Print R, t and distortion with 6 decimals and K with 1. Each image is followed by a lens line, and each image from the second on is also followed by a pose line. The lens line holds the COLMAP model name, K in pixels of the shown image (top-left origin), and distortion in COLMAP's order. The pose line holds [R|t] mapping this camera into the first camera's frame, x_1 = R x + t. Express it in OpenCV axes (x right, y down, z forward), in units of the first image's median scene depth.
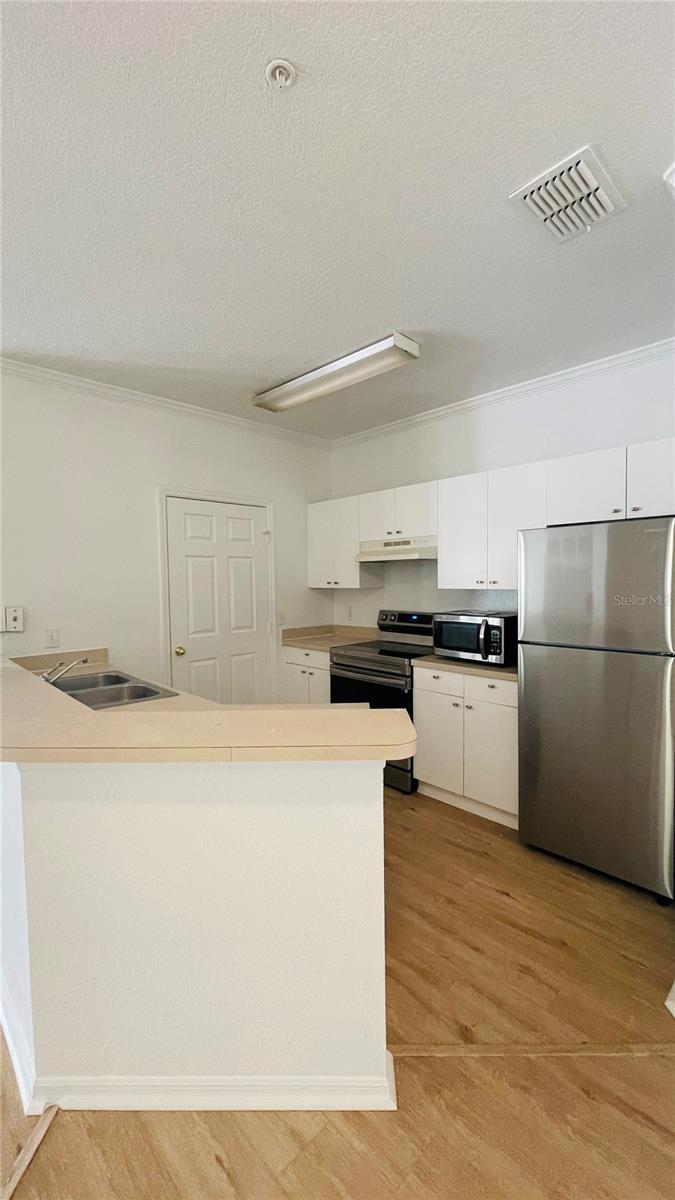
lens RADIAL K [[470.8, 0, 337.5], [0, 470.8, 600.0], [0, 0, 1]] dist [0.000375, -0.000072]
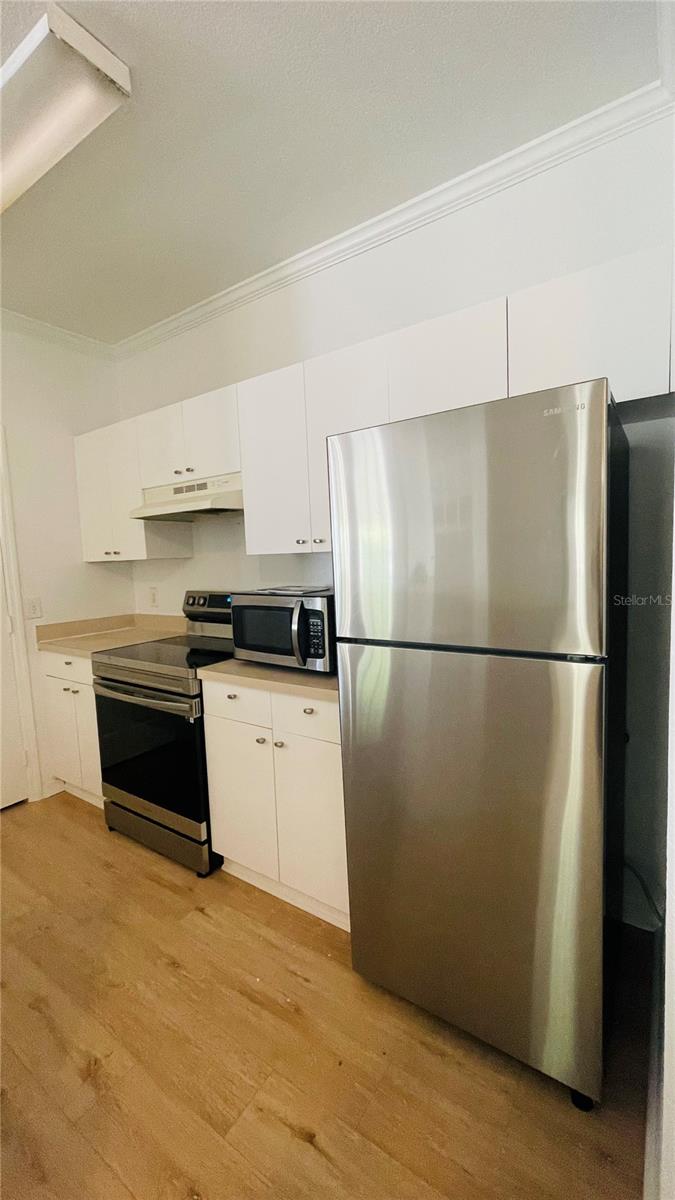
lens RADIAL K [[490.1, 0, 337.5], [0, 490.1, 600.0], [0, 0, 1]] dist [-0.000165, -0.000009]
pose [[0.976056, -0.039046, 0.213986, 0.196998], [0.030235, 0.998561, 0.044297, 0.012217], [-0.215408, -0.036766, 0.975832, 0.324232]]
